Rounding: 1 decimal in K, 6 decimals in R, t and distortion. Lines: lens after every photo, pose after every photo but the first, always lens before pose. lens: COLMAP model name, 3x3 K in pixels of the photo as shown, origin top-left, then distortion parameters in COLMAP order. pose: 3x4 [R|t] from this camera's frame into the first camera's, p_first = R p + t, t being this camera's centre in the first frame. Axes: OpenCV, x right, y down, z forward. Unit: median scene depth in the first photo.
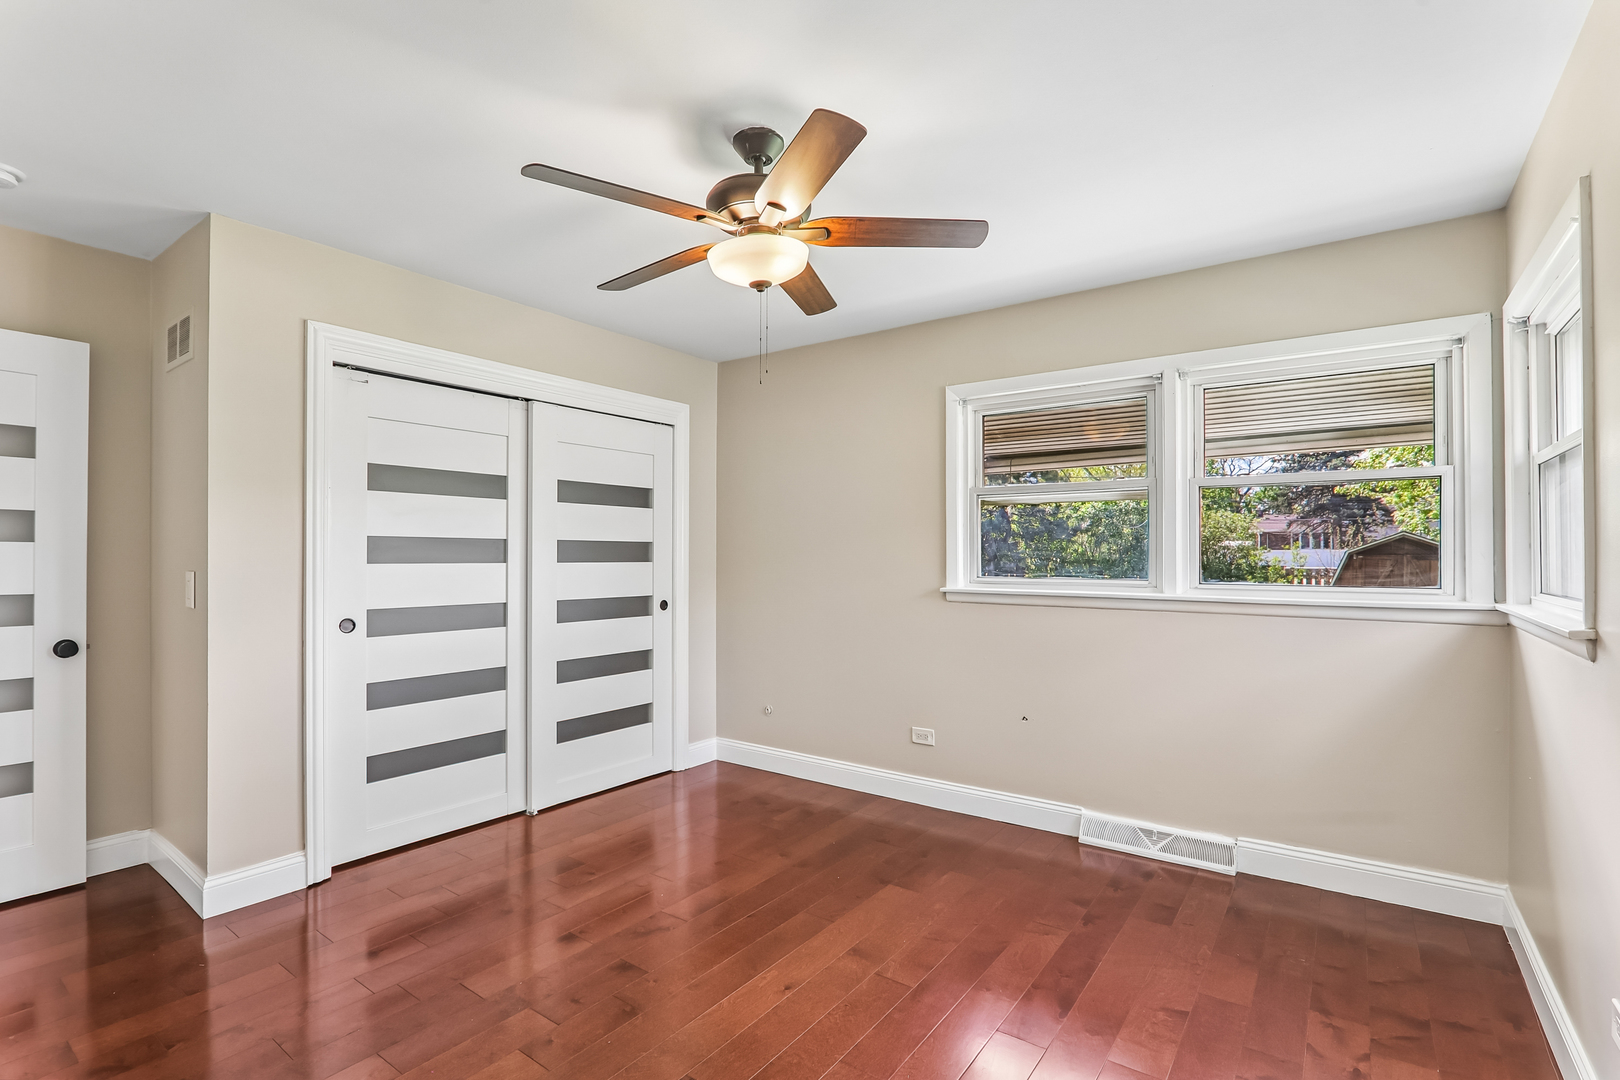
lens RADIAL K [[750.6, 0, 820.9], [0, 750.6, 550.5], [0, 0, 1]] dist [-0.019204, 0.000470]
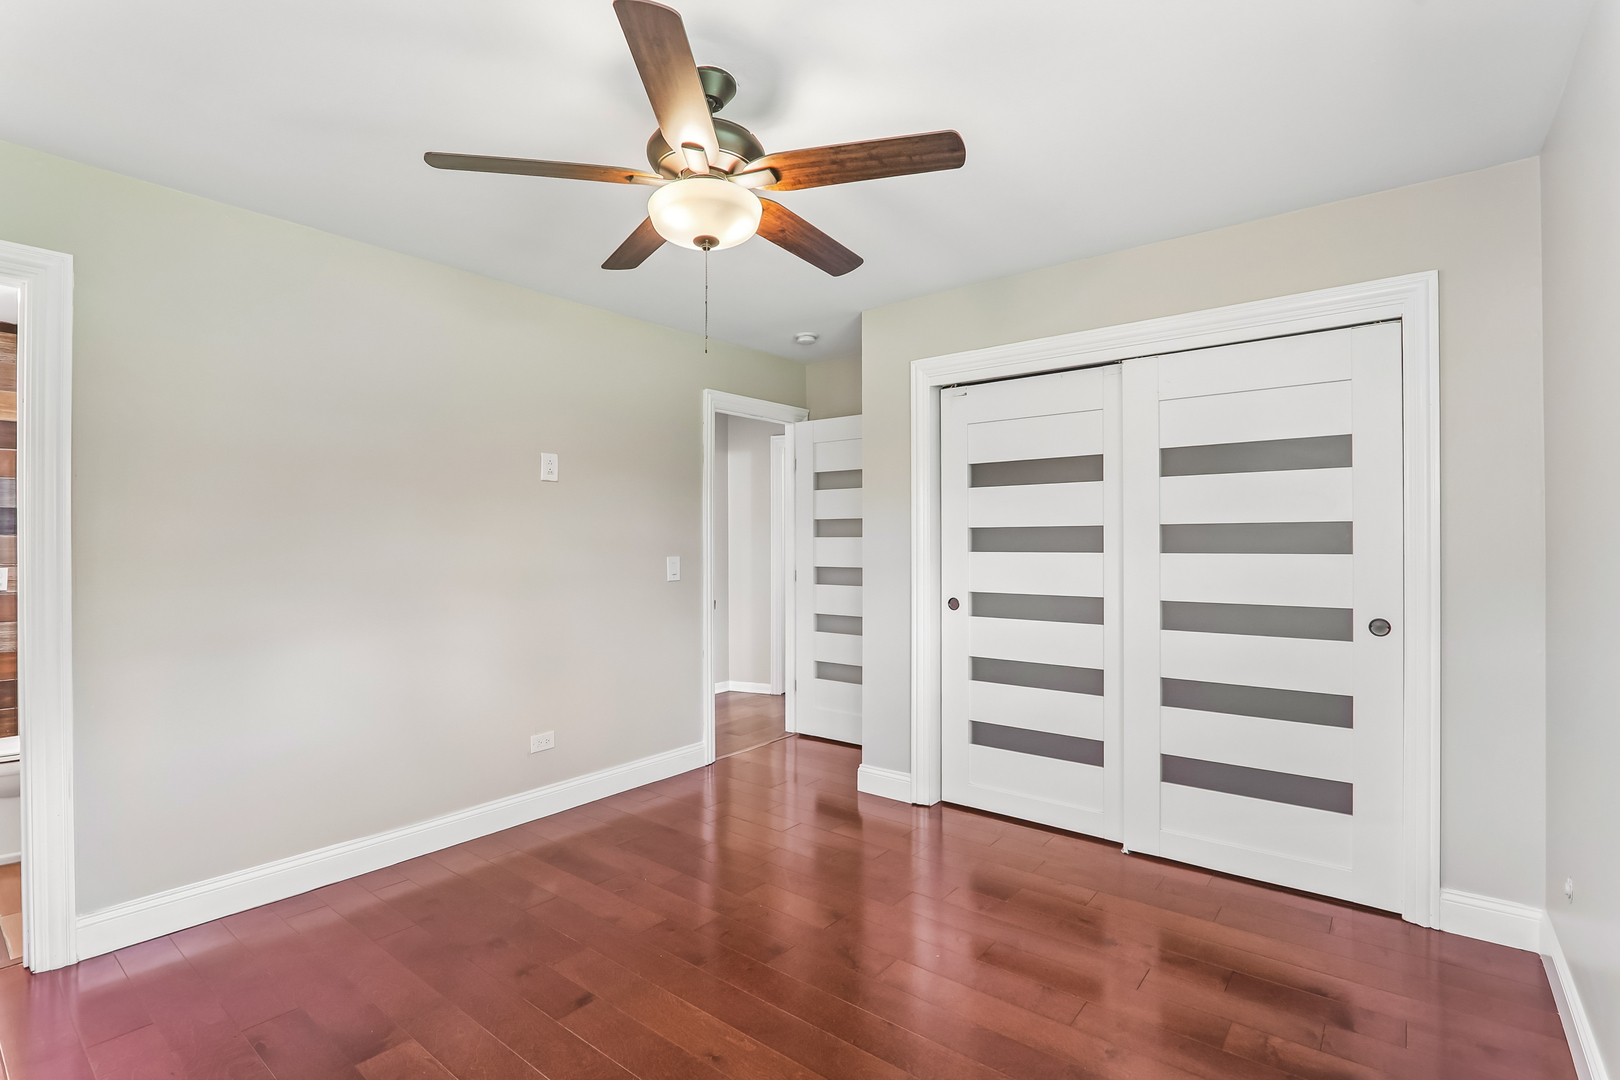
lens RADIAL K [[750.6, 0, 802.5], [0, 750.6, 538.7], [0, 0, 1]] dist [-0.019204, 0.000470]
pose [[-0.057326, -0.007921, -0.998324, 0.606654], [0.010091, 0.999913, -0.008513, 0.004821], [0.998305, -0.010562, -0.057241, 0.875733]]
